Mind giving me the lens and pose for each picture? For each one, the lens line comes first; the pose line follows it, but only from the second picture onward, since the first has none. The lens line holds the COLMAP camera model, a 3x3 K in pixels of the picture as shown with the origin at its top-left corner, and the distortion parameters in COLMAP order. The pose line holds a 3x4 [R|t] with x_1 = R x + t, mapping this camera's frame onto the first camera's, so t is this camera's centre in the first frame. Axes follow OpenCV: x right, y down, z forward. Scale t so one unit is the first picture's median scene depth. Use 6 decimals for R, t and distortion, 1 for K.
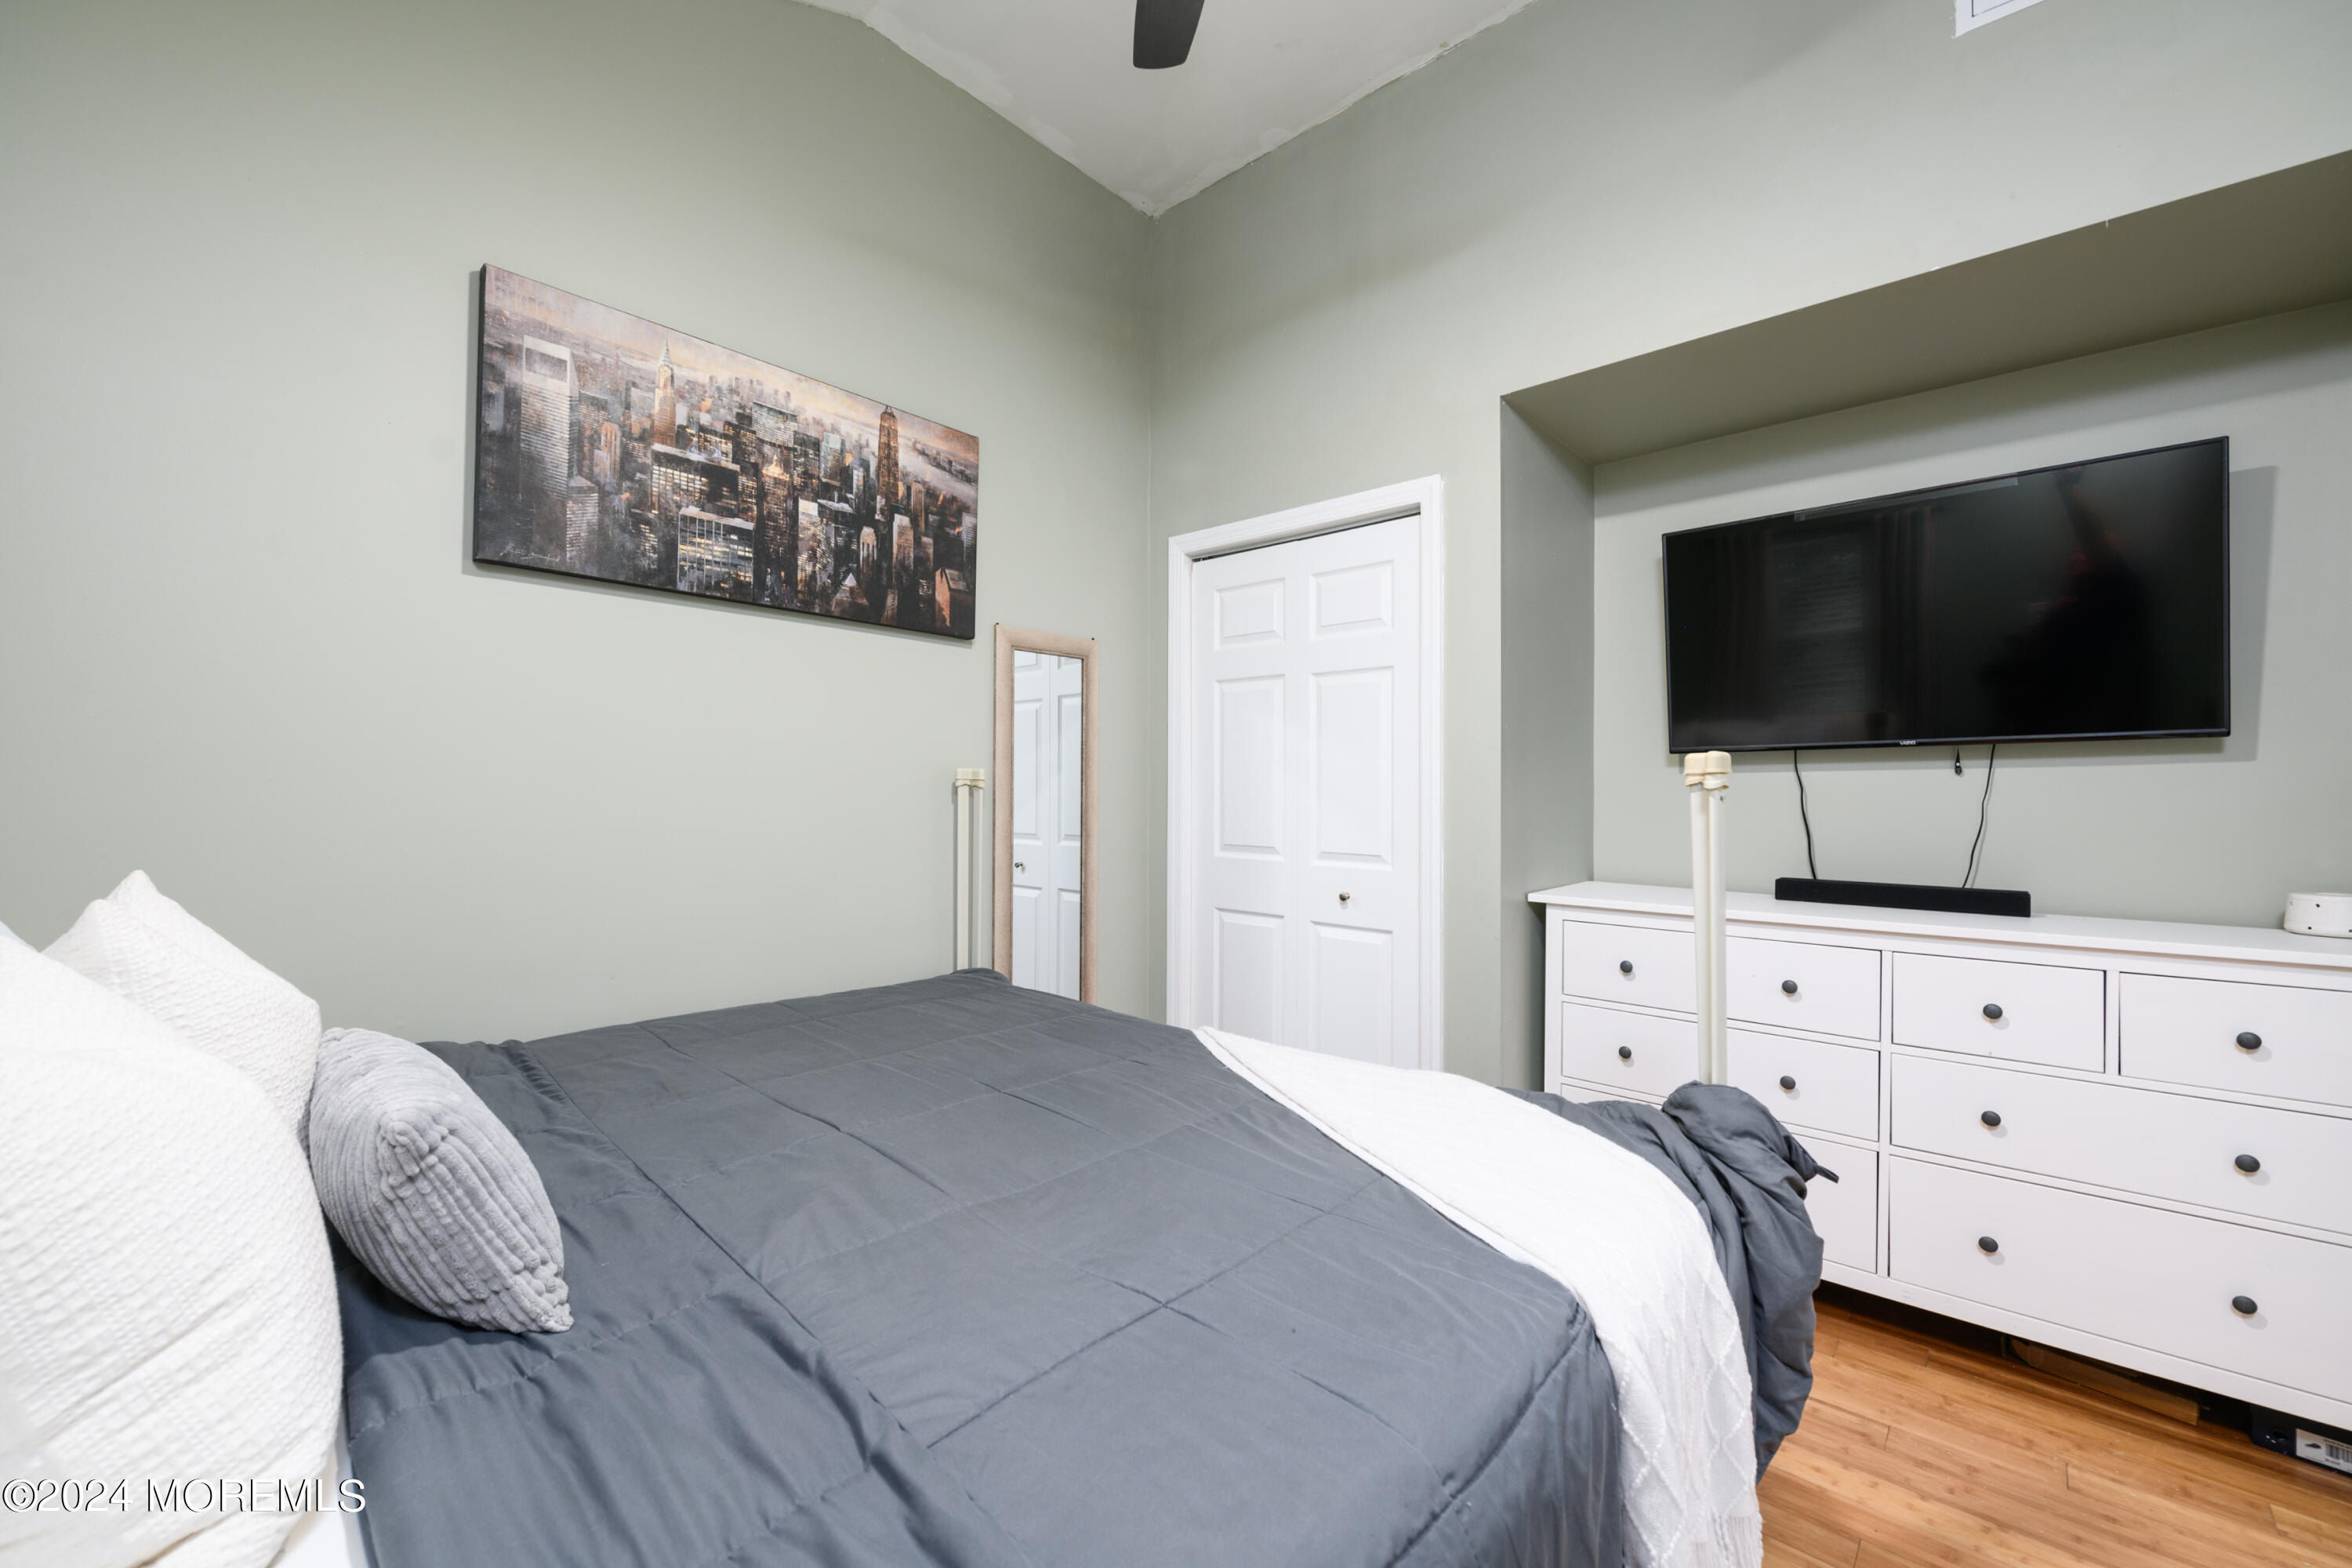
lens RADIAL K [[925.6, 0, 1174.8], [0, 925.6, 786.6], [0, 0, 1]] dist [-0.001827, -0.001851]
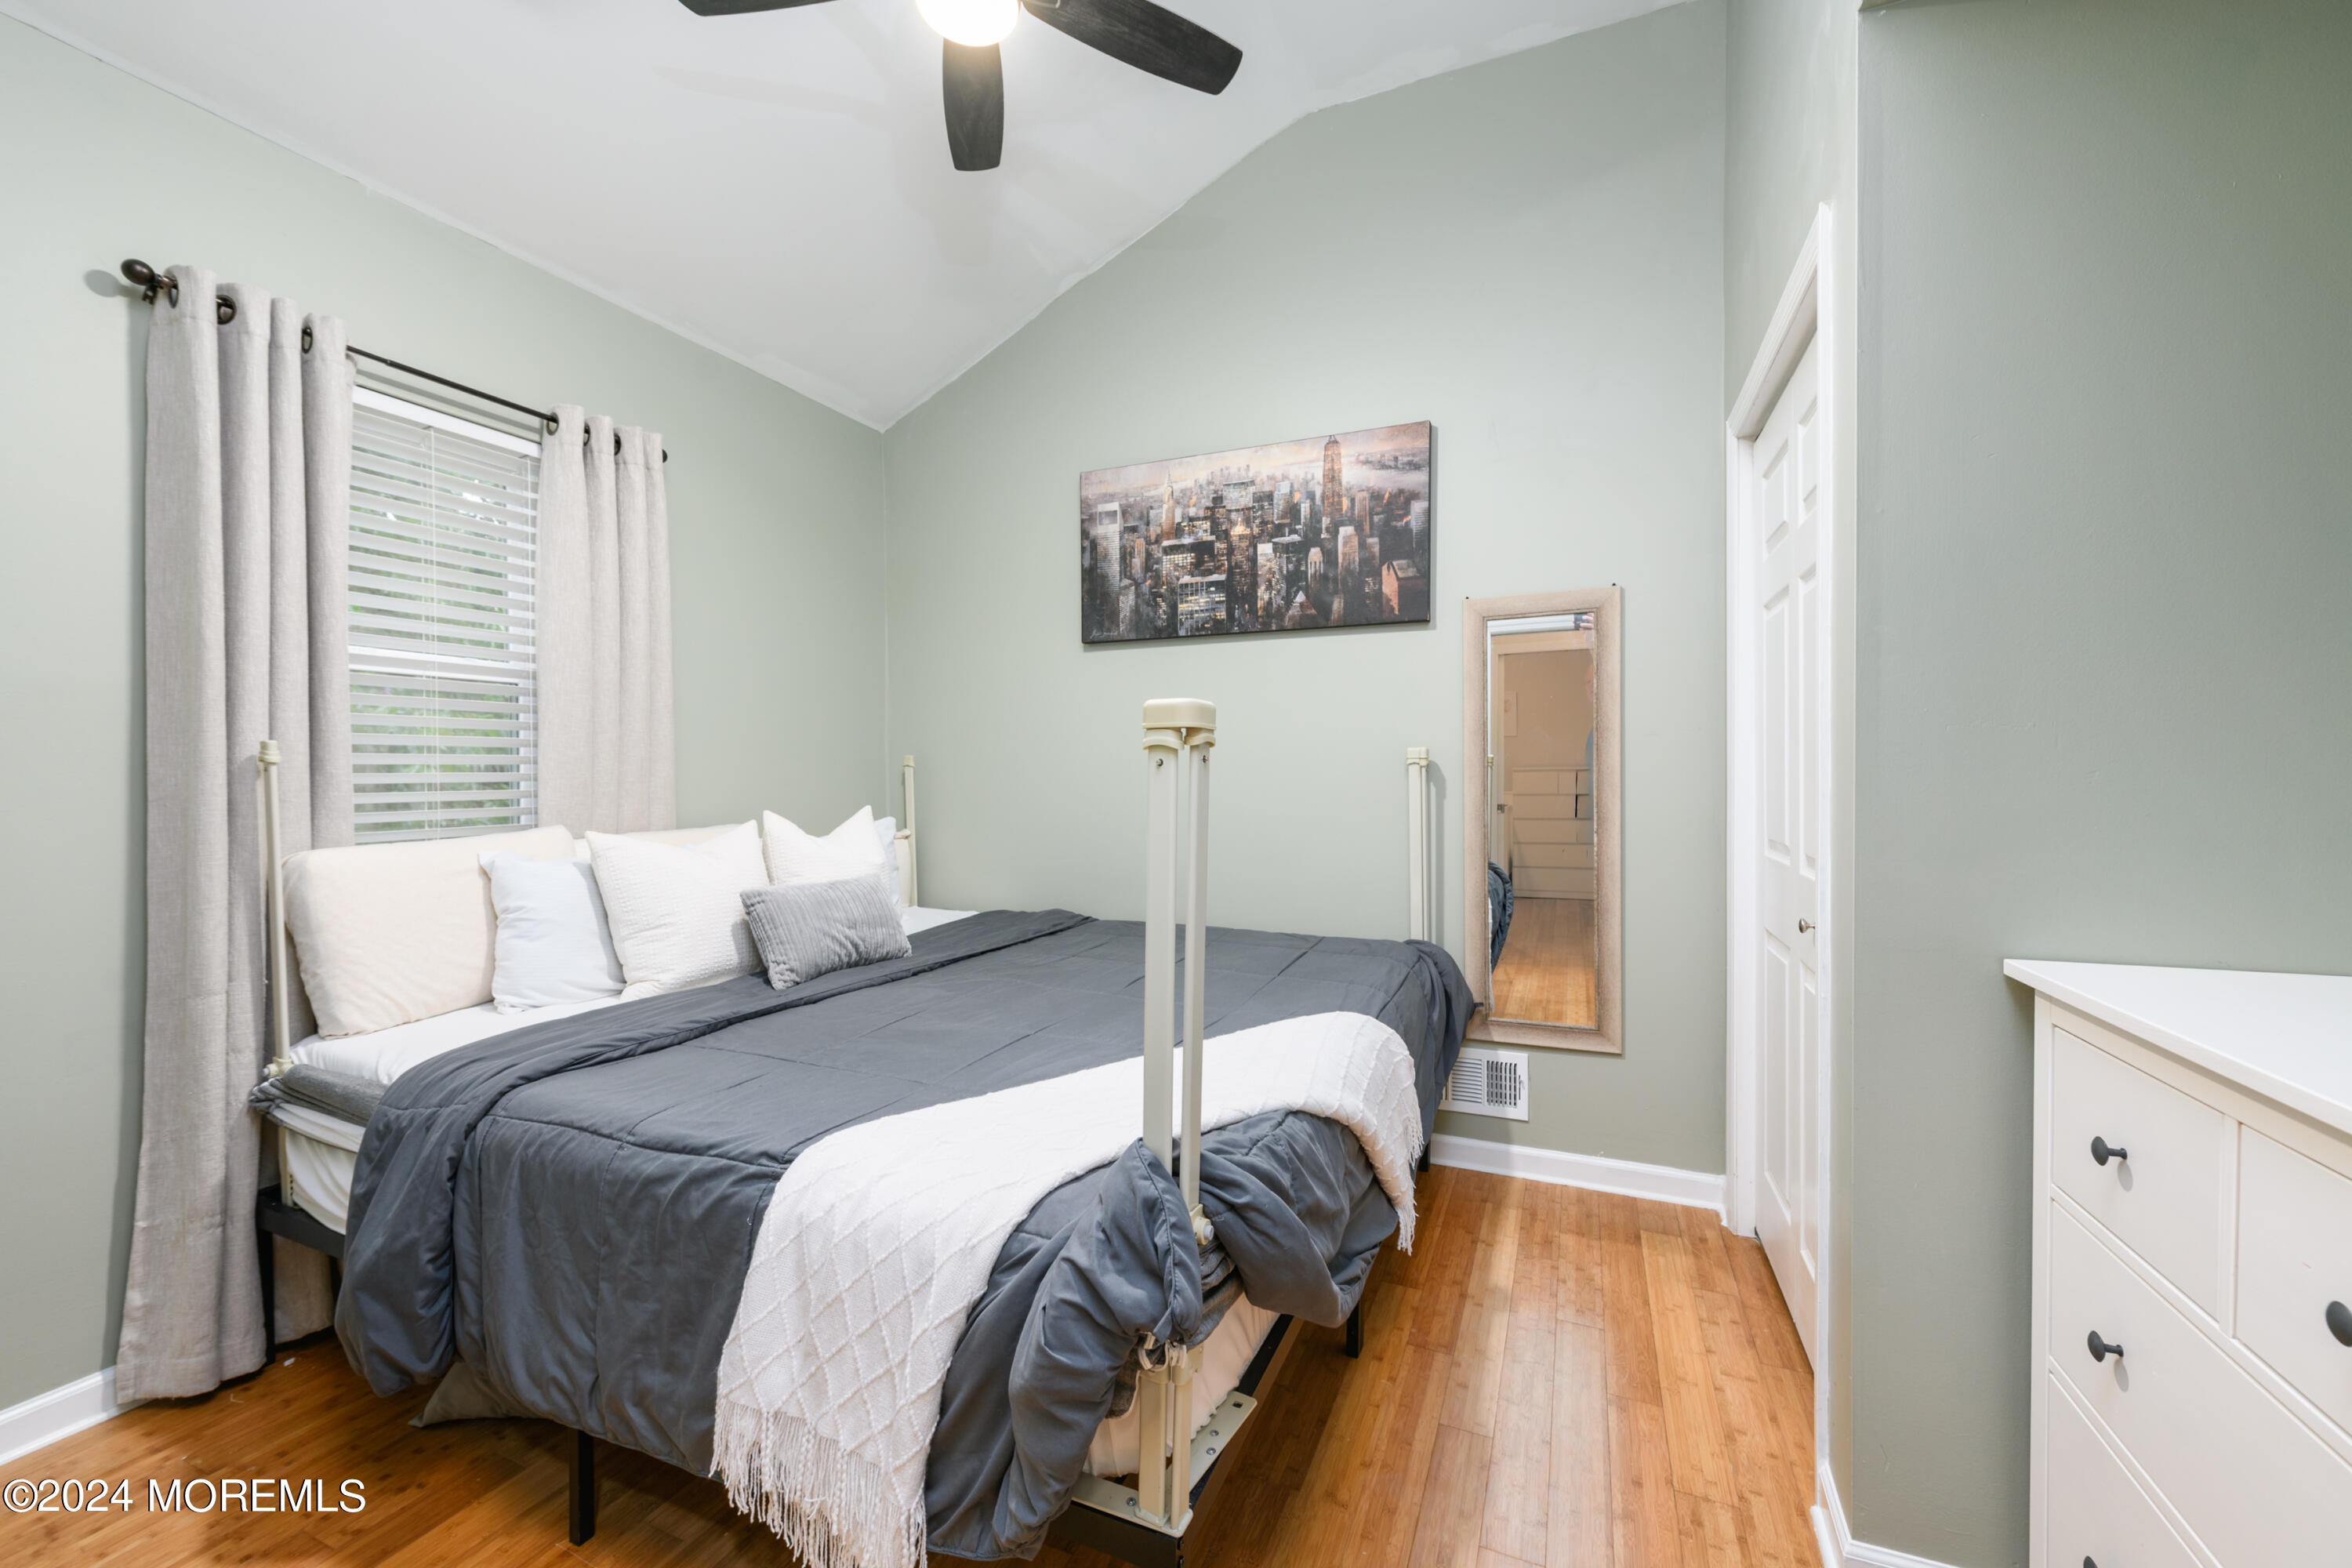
lens RADIAL K [[925.6, 0, 1174.6], [0, 925.6, 788.8], [0, 0, 1]] dist [-0.001827, -0.001851]
pose [[0.319199, -0.001313, -0.947687, 0.773729], [0.013495, 0.999904, 0.003160, 0.021594], [0.947592, -0.013798, 0.319186, 0.480276]]
